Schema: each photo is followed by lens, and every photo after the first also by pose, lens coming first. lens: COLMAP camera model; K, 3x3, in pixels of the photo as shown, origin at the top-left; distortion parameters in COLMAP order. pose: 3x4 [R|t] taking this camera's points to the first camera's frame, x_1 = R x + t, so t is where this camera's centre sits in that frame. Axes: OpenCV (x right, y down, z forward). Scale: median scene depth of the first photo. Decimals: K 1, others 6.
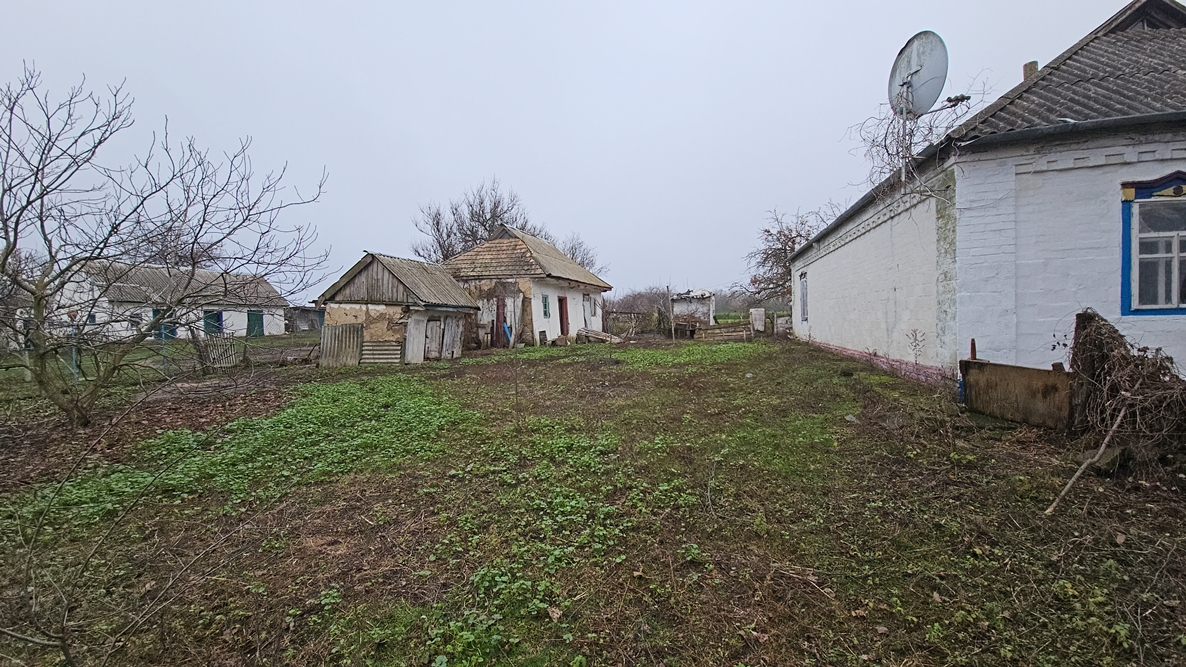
lens RADIAL K [[462.4, 0, 577.7], [0, 462.4, 334.7], [0, 0, 1]] dist [-0.000131, -0.000242]
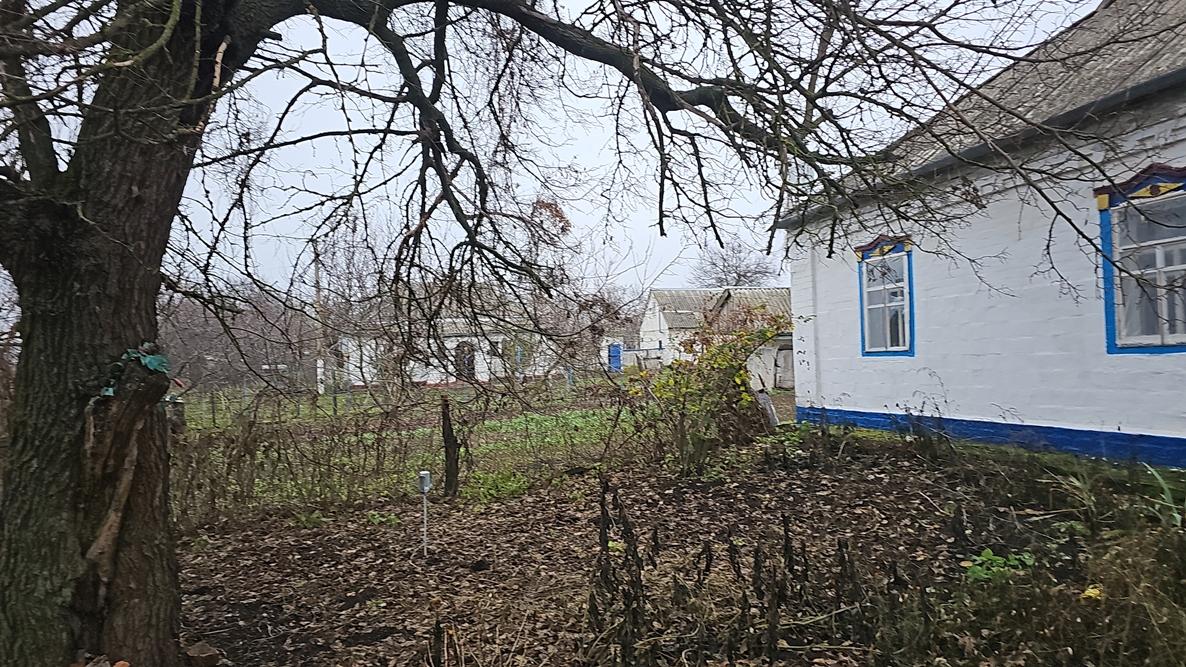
lens RADIAL K [[814.5, 0, 591.0], [0, 814.5, 342.3], [0, 0, 1]] dist [0.047891, -0.047218]
pose [[0.509723, -0.008116, -0.860300, 2.628886], [-0.010122, 0.999830, -0.015429, -0.039323], [0.860279, 0.016573, 0.509554, -0.674699]]
